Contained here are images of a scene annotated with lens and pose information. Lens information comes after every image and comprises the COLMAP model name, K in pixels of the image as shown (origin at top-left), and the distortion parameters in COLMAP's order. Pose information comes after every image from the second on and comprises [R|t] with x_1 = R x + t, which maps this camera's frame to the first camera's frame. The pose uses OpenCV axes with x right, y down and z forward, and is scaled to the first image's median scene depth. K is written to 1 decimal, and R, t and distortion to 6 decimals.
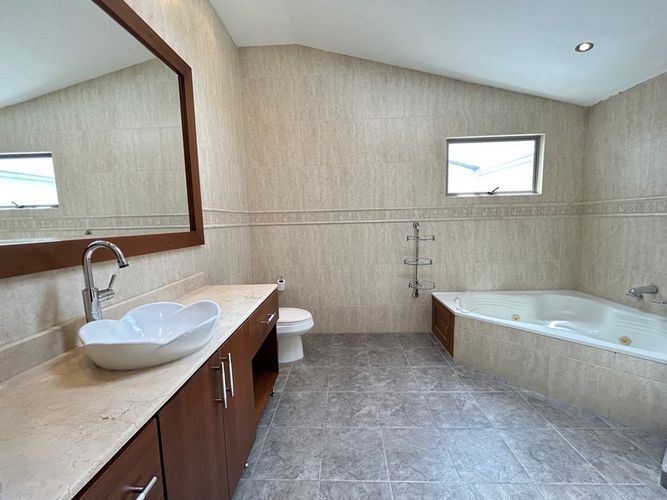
lens RADIAL K [[270.0, 0, 334.6], [0, 270.0, 249.1], [0, 0, 1]] dist [-0.001801, 0.000280]
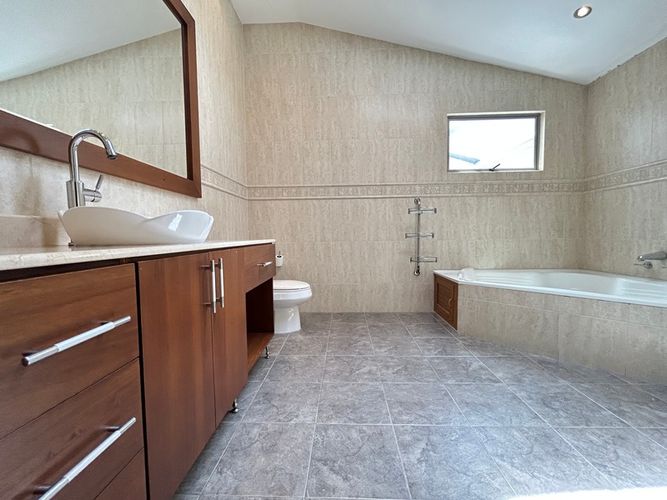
lens RADIAL K [[270.0, 0, 334.6], [0, 270.0, 249.1], [0, 0, 1]] dist [-0.001801, 0.000280]
pose [[0.999912, 0.013077, 0.002088, -0.000492], [-0.012943, 0.998402, -0.055017, 0.154390], [-0.002804, 0.054985, 0.998483, 0.026268]]
